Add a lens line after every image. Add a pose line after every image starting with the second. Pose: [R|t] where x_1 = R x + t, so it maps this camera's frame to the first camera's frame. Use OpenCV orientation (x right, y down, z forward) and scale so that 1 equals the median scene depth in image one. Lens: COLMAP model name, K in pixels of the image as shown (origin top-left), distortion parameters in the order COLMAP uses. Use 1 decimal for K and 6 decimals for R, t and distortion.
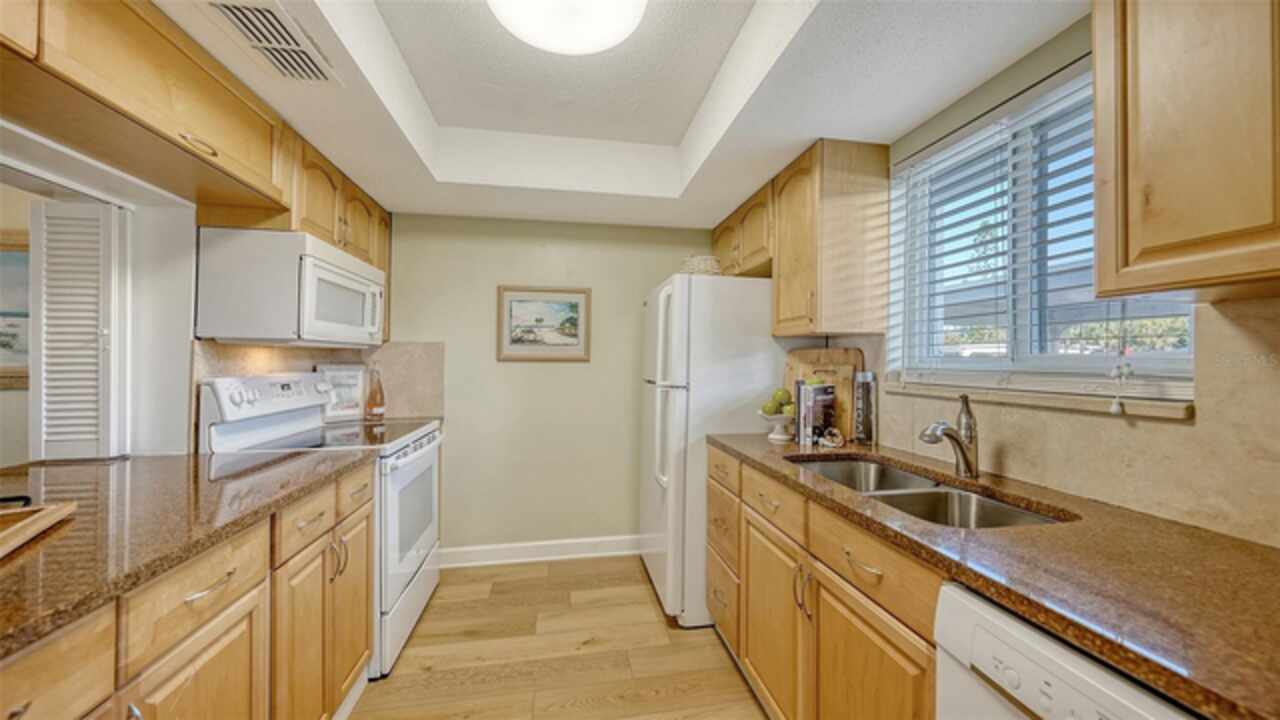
lens RADIAL K [[448.9, 0, 641.0], [0, 448.9, 357.0], [0, 0, 1]] dist [-0.001375, 0.000284]
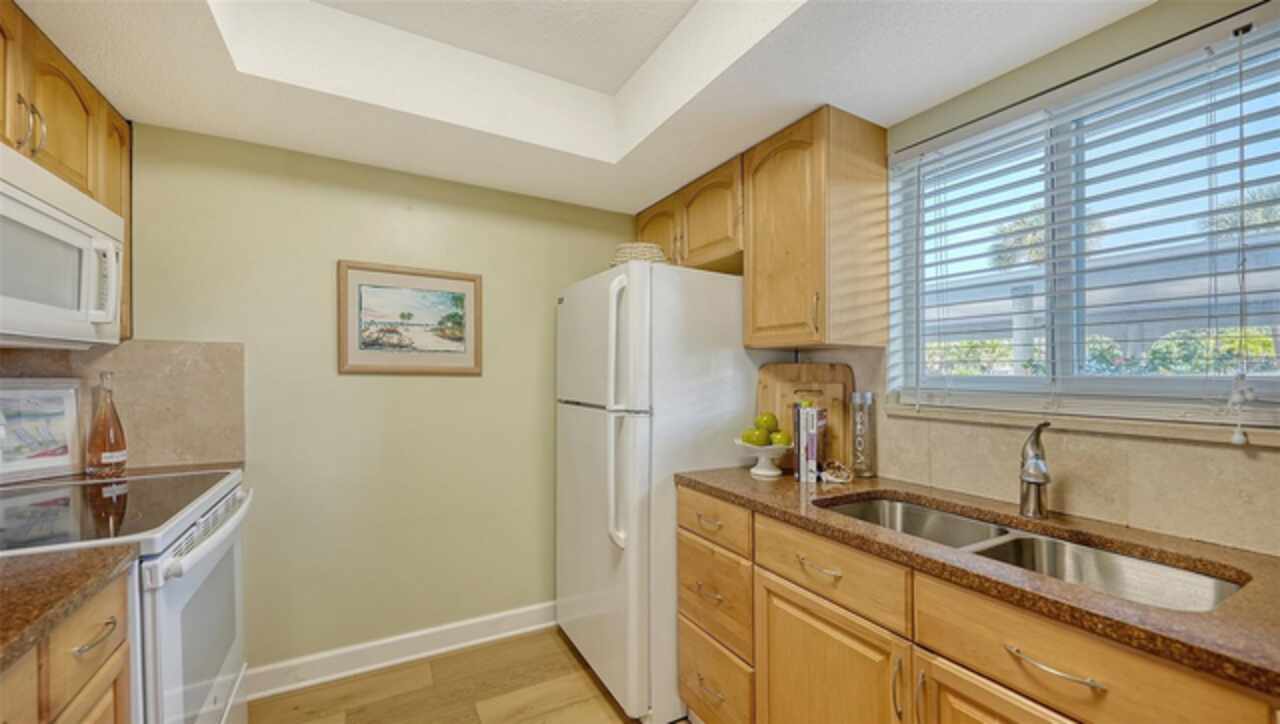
lens RADIAL K [[474.4, 0, 627.0], [0, 474.4, 383.6], [0, 0, 1]] dist [-0.004943, 0.000281]
pose [[0.945484, 0.002019, 0.325664, -0.193791], [-0.012177, 0.999501, 0.029157, -0.003150], [-0.325442, -0.031533, 0.945036, 0.260689]]
